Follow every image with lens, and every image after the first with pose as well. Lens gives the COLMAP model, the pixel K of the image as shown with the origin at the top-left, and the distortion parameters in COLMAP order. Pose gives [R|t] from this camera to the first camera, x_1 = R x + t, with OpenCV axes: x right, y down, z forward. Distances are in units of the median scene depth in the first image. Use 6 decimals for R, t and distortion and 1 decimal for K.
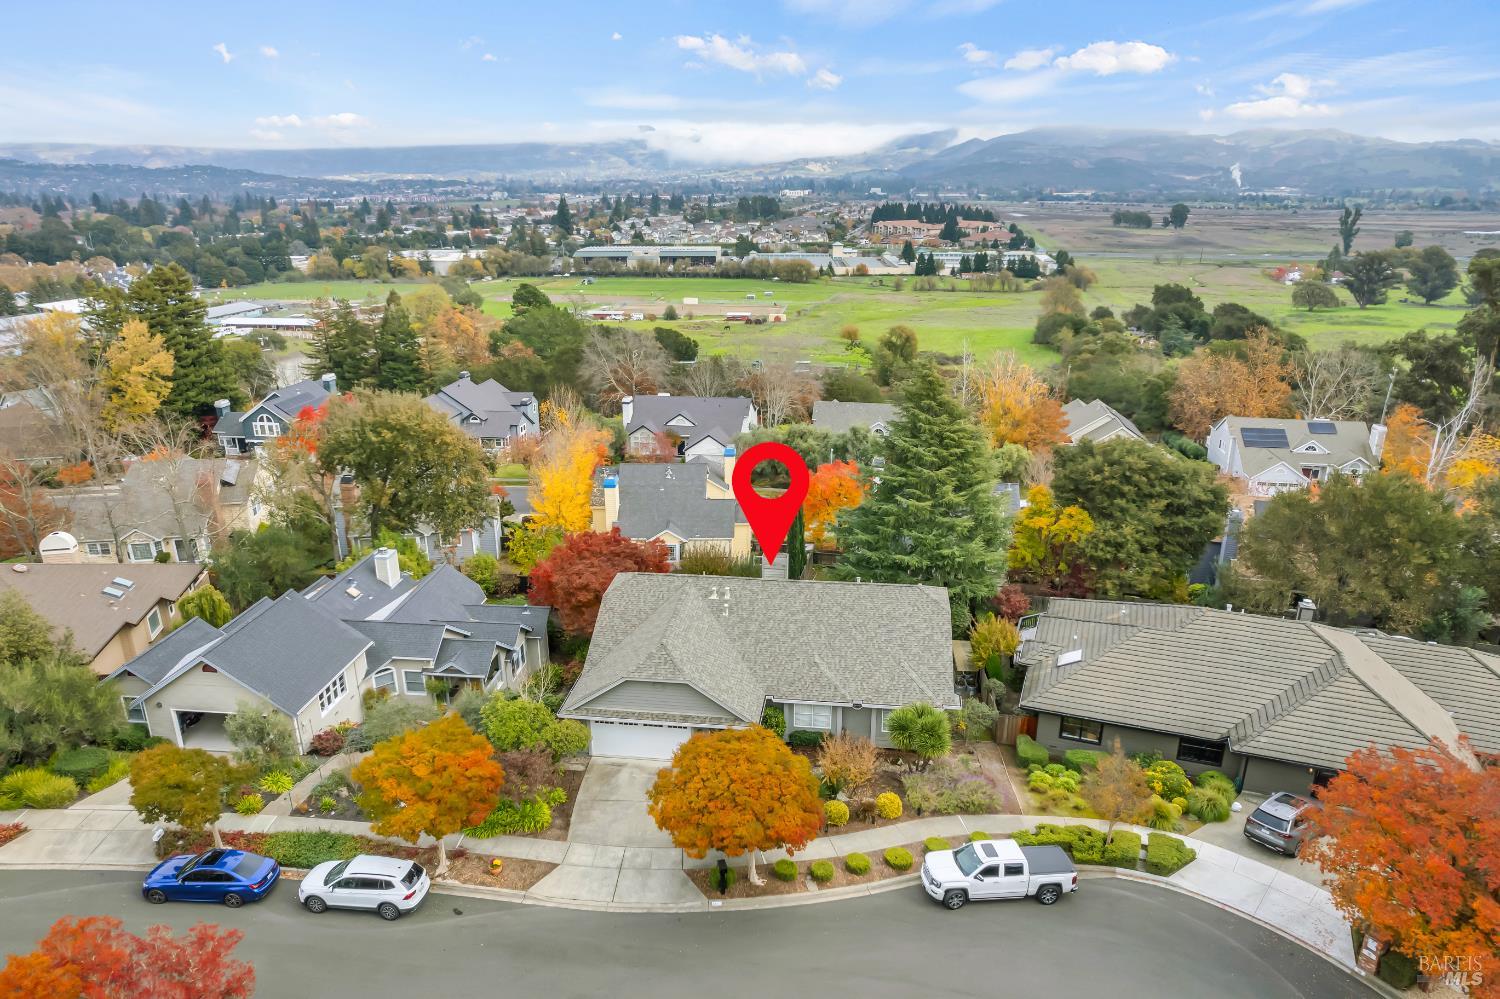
lens RADIAL K [[971.6, 0, 750.0], [0, 971.6, 499.5], [0, 0, 1]] dist [-0.087082, 0.080475]
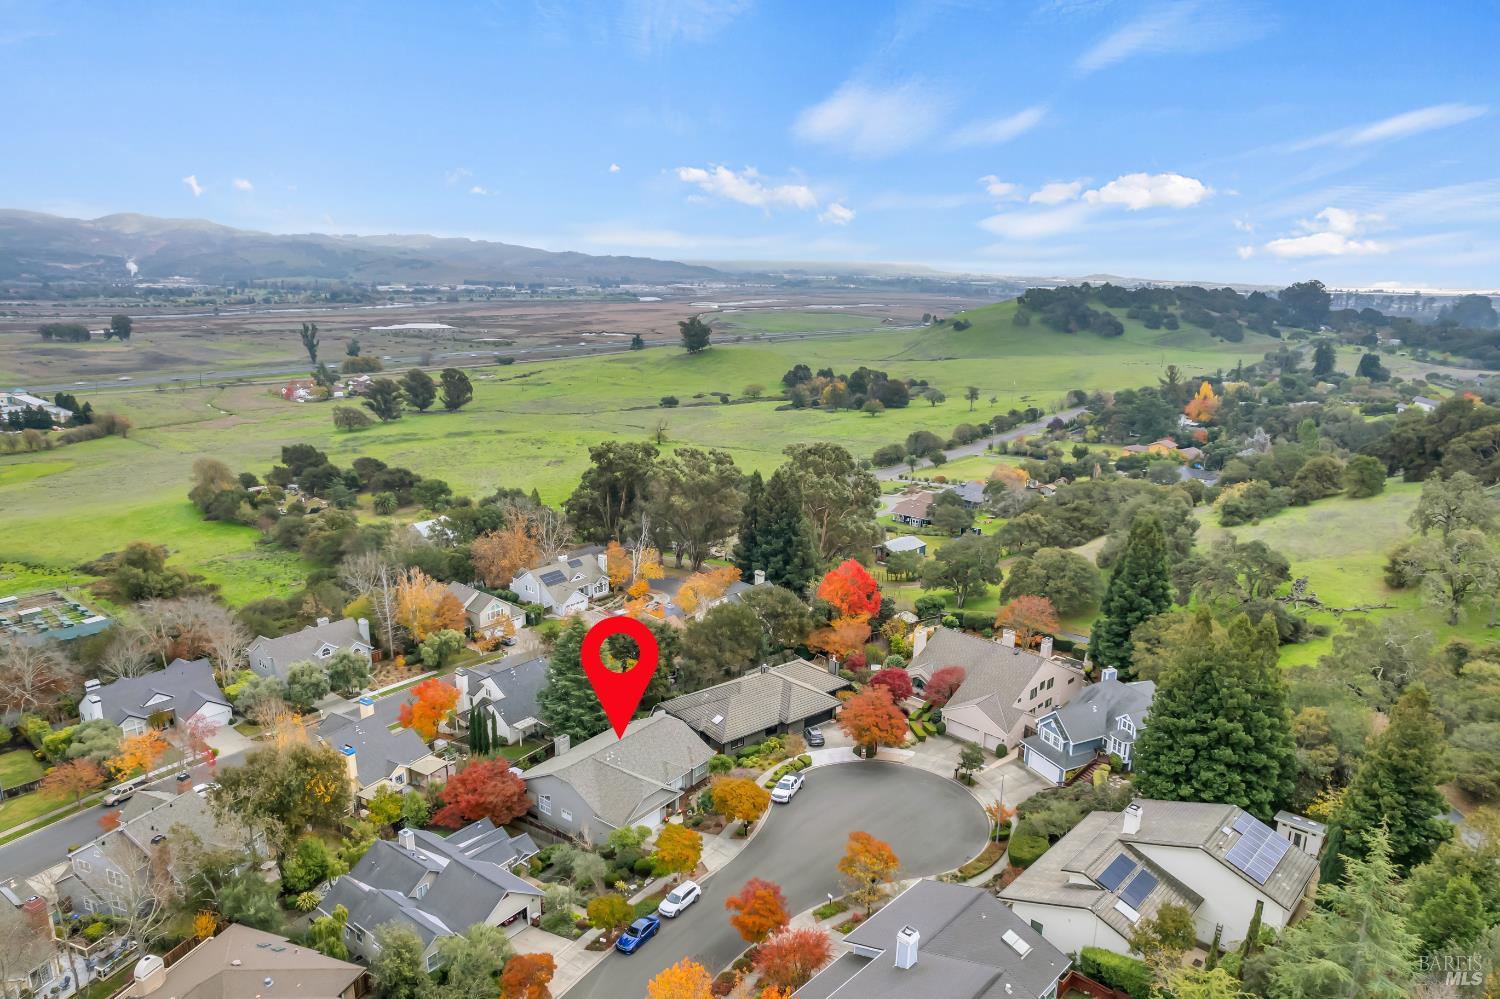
lens RADIAL K [[971.6, 0, 750.0], [0, 971.6, 499.5], [0, 0, 1]] dist [-0.087082, 0.080475]
pose [[0.507537, -0.196542, 0.838914, -0.246624], [0.260801, 0.963007, 0.067832, -0.081347], [-0.821212, 0.184363, 0.540020, -0.078952]]
